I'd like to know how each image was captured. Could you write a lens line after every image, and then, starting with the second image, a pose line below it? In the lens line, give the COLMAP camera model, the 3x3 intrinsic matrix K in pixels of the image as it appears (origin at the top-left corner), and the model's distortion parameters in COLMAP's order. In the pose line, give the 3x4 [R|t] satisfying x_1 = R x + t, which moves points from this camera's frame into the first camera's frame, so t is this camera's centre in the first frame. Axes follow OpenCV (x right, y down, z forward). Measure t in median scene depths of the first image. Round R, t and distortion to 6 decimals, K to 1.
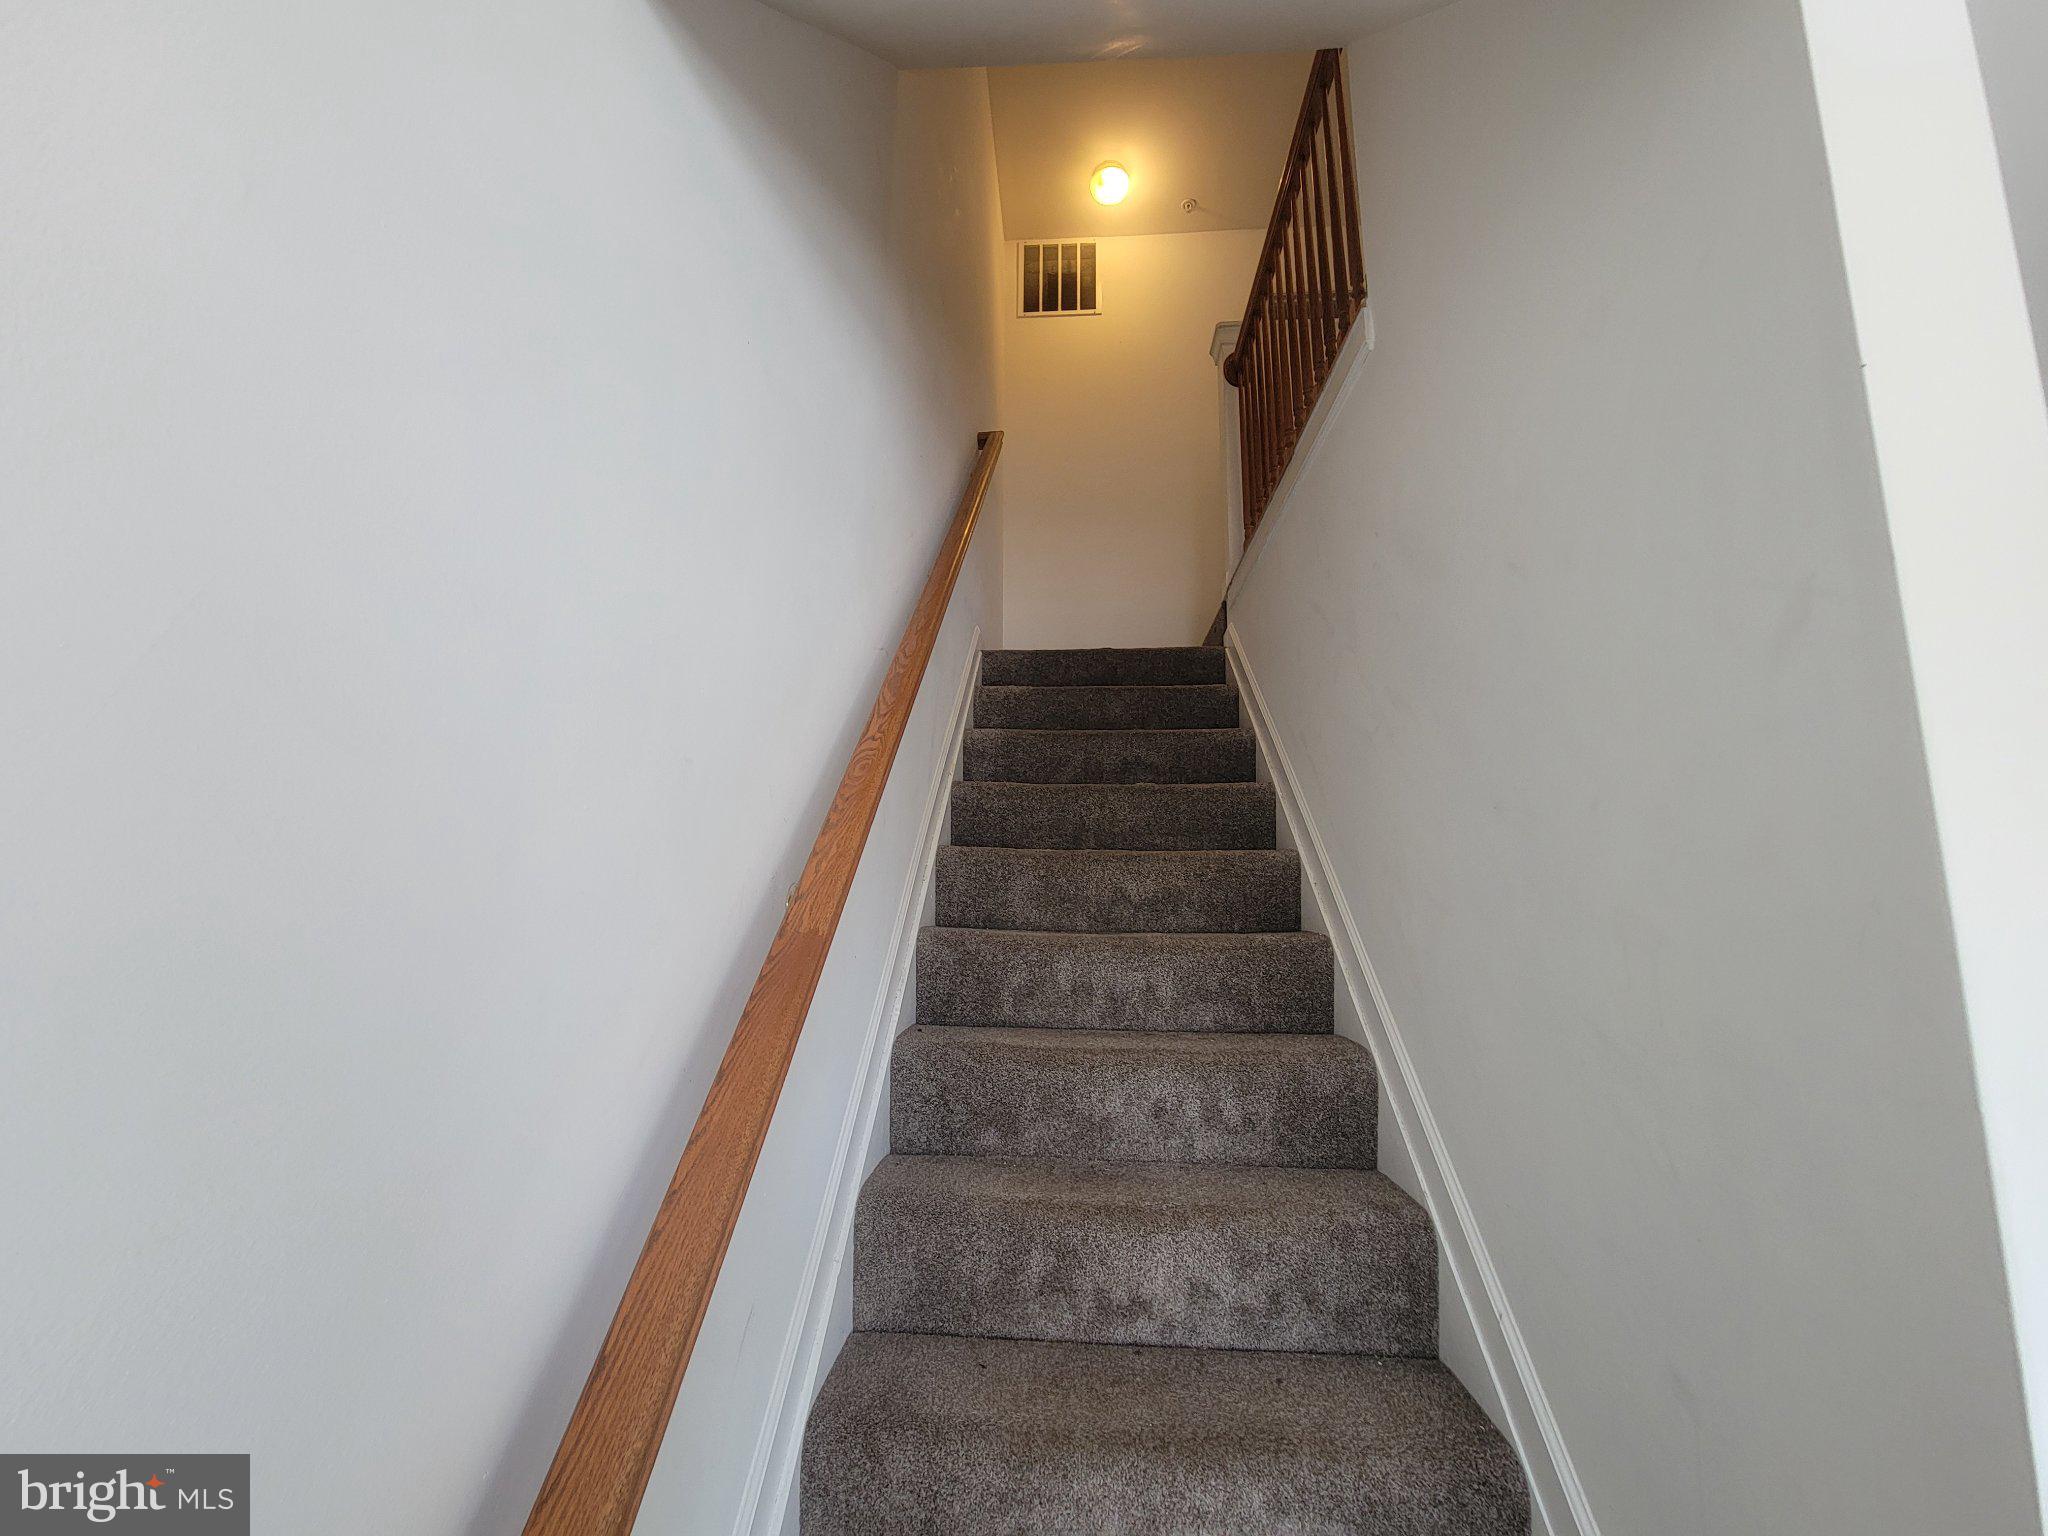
lens RADIAL K [[836.5, 0, 1025.0], [0, 836.5, 766.1], [0, 0, 1]] dist [-0.000936, -0.000010]
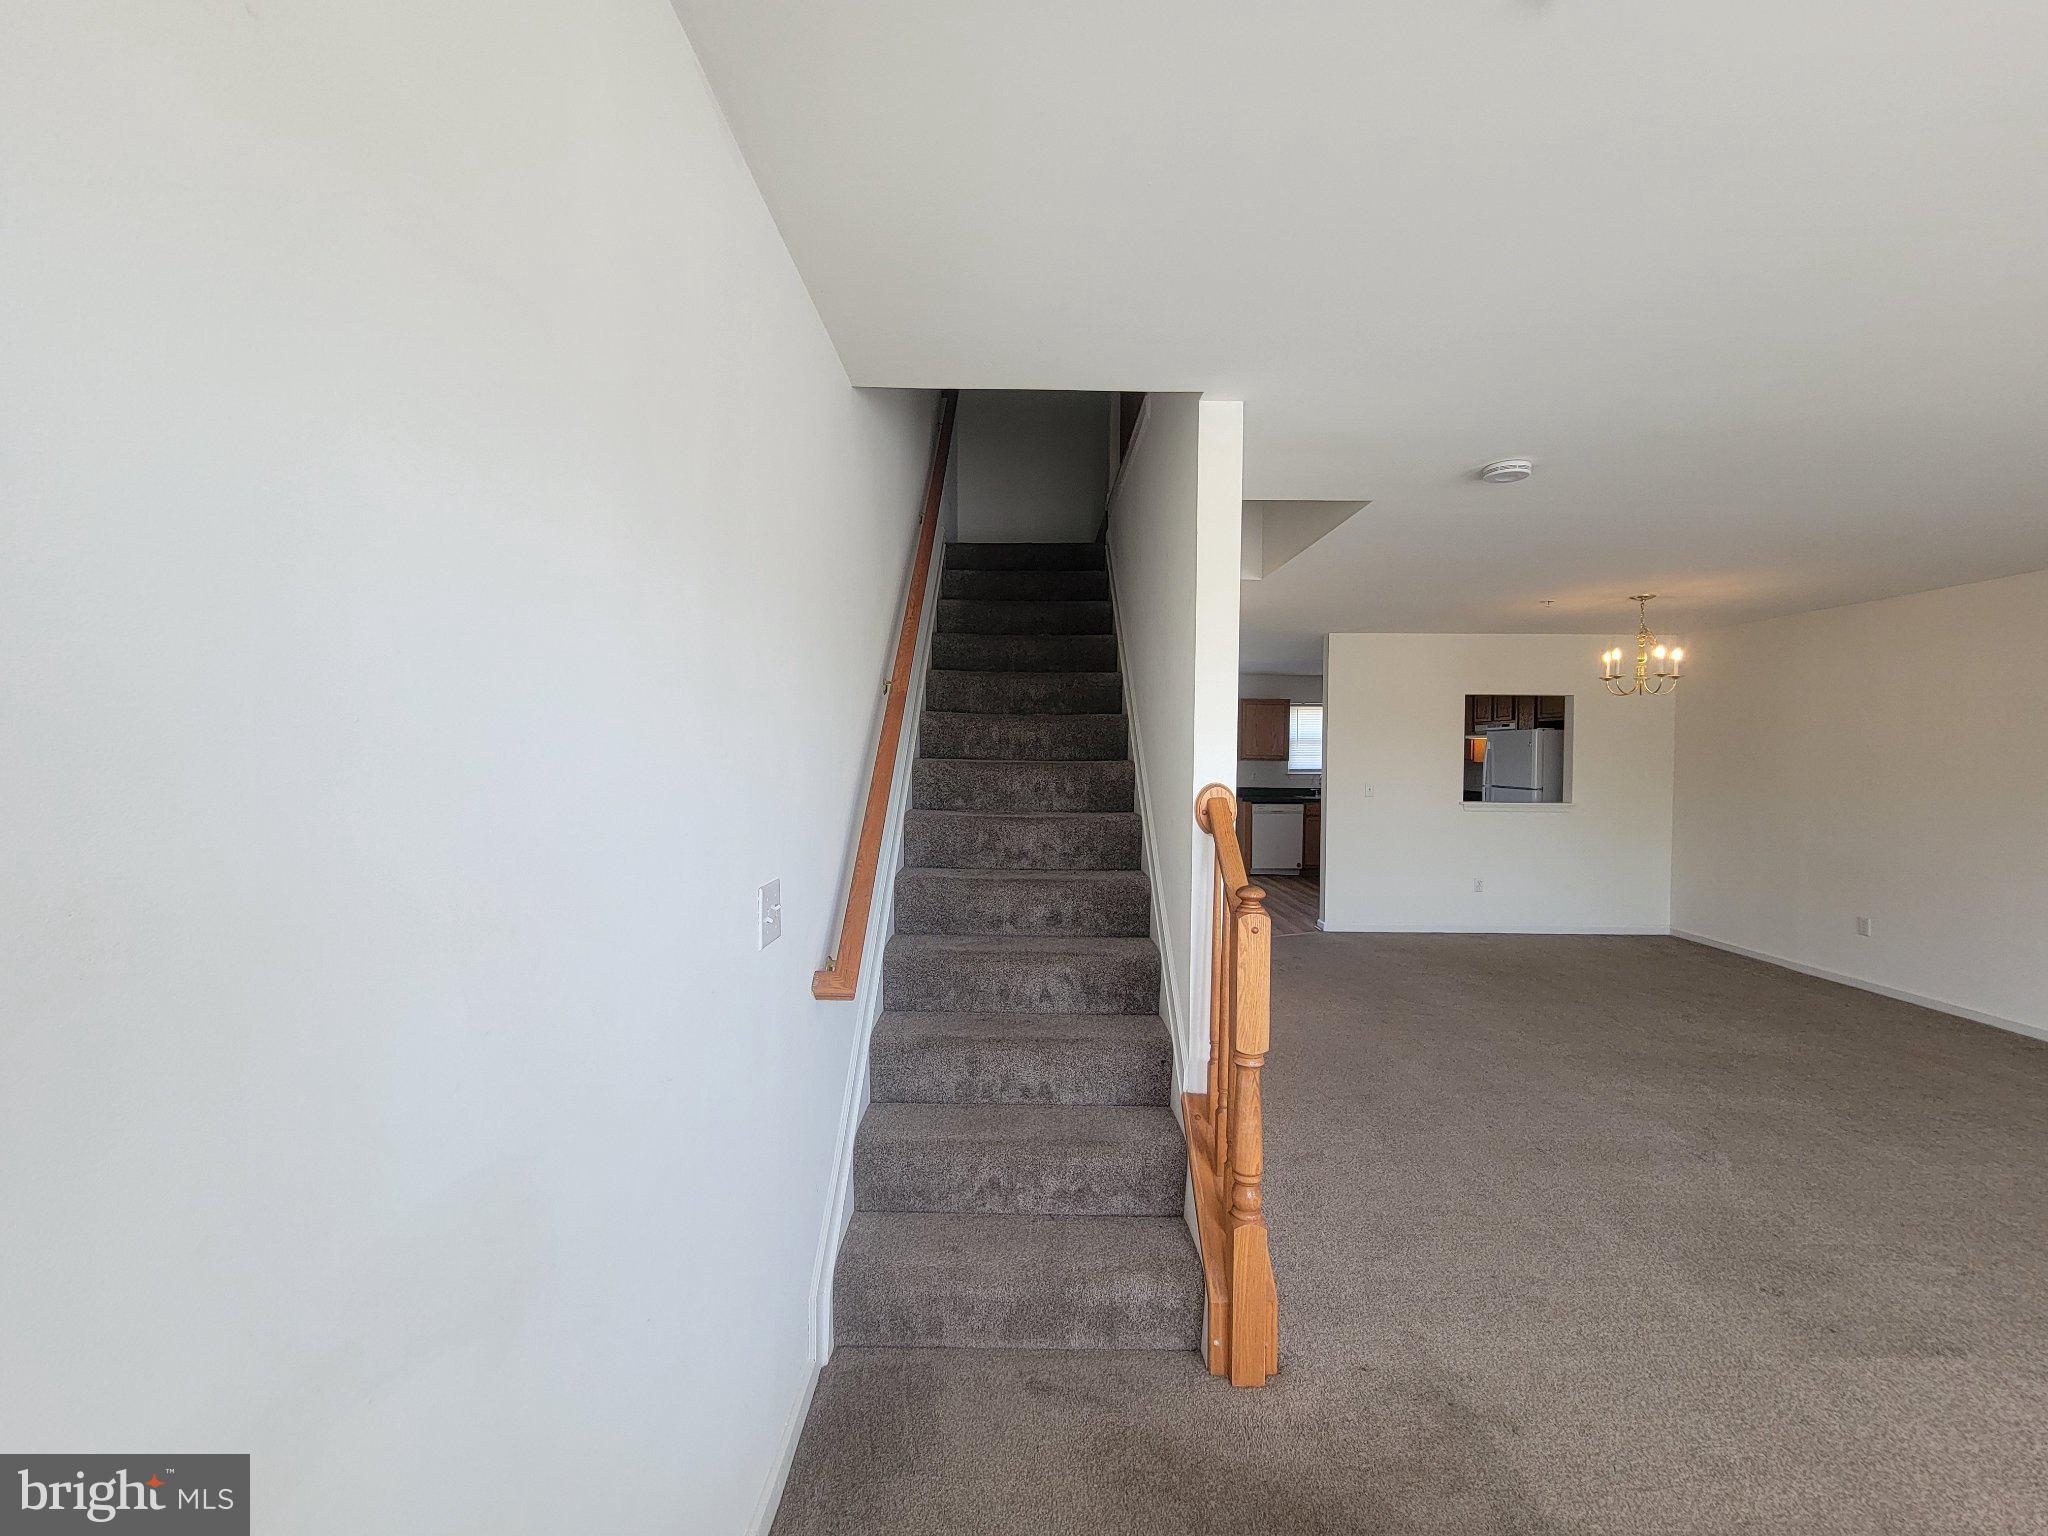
lens RADIAL K [[836.5, 0, 1029.4], [0, 836.5, 757.8], [0, 0, 1]] dist [-0.000936, -0.000010]
pose [[0.997903, -0.004744, 0.064557, 0.000000], [-0.006629, 0.984579, 0.174814, -0.041661], [-0.064391, -0.174875, 0.982483, -0.972967]]
